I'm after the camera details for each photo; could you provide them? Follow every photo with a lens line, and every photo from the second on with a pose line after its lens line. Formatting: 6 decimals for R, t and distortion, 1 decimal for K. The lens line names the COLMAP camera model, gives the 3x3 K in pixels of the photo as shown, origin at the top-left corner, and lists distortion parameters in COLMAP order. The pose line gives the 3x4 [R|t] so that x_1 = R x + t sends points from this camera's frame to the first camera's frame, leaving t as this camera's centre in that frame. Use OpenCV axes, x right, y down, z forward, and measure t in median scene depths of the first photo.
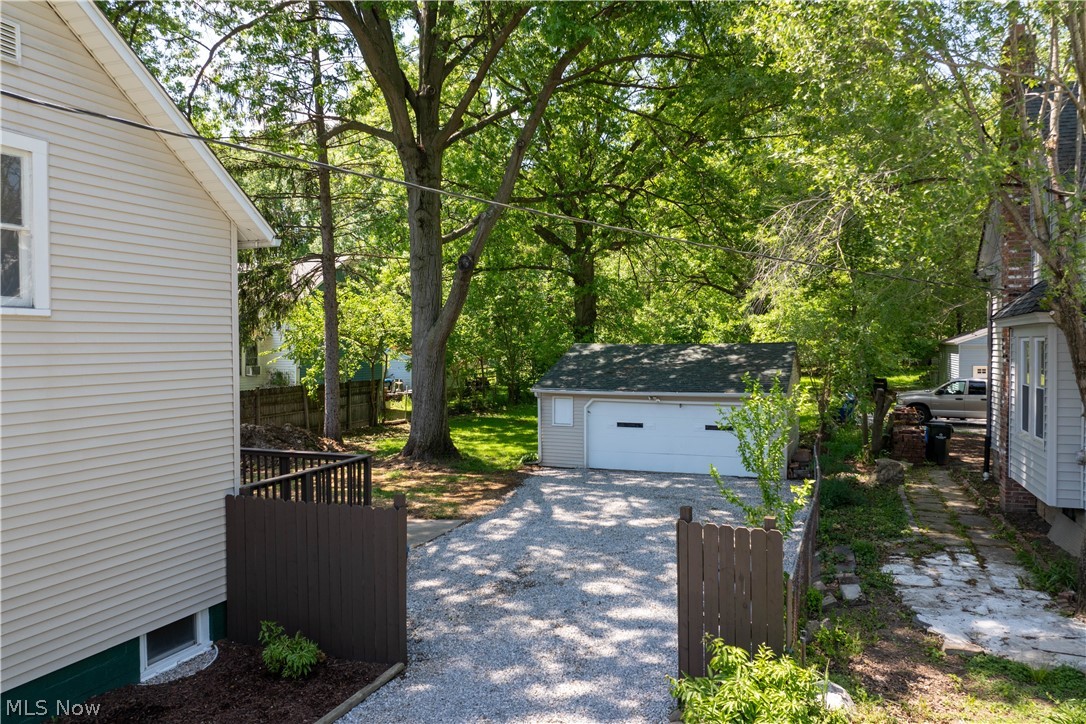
lens RADIAL K [[781.0, 0, 543.0], [0, 781.0, 362.0], [0, 0, 1]] dist [-0.003766, -0.003768]
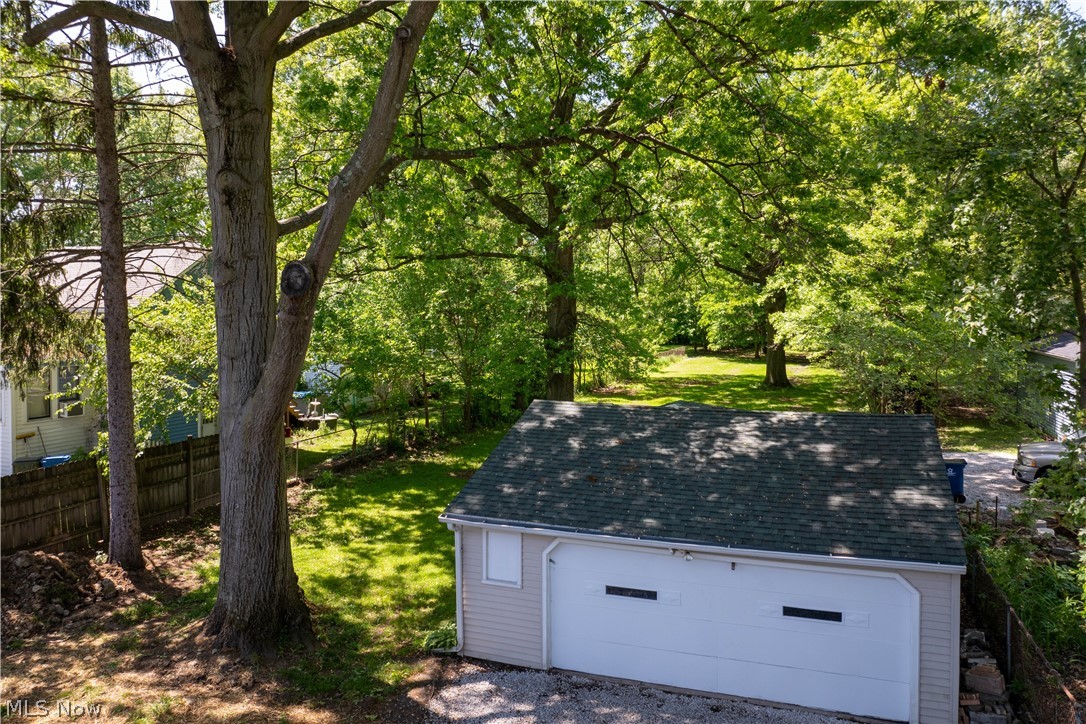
lens RADIAL K [[770.8, 0, 542.9], [0, 770.8, 330.1], [0, 0, 1]] dist [-0.005243, -0.003568]
pose [[0.999864, -0.001417, 0.016435, 0.038148], [0.001327, 0.999984, 0.005437, -0.078896], [-0.016442, -0.005414, 0.999850, 0.415733]]
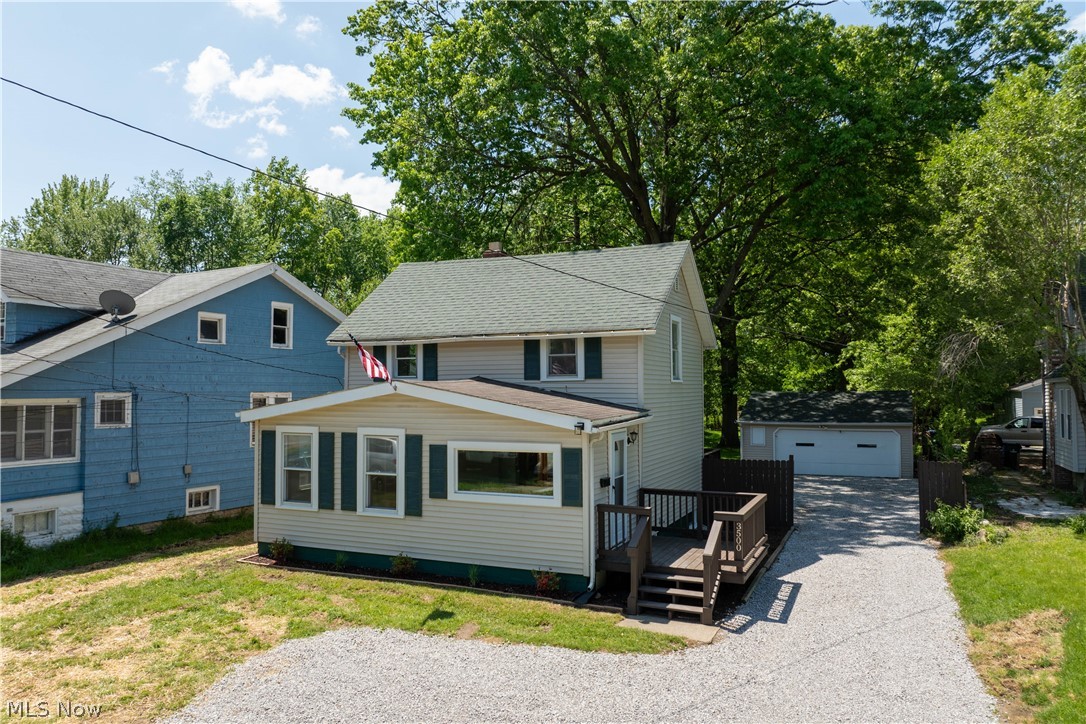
lens RADIAL K [[781.0, 0, 543.0], [0, 781.0, 362.0], [0, 0, 1]] dist [-0.003766, -0.003768]
pose [[0.998437, -0.004641, -0.055695, -0.267137], [0.001284, 0.998187, -0.060170, 0.008366], [0.055874, 0.060004, 0.996633, -0.481789]]
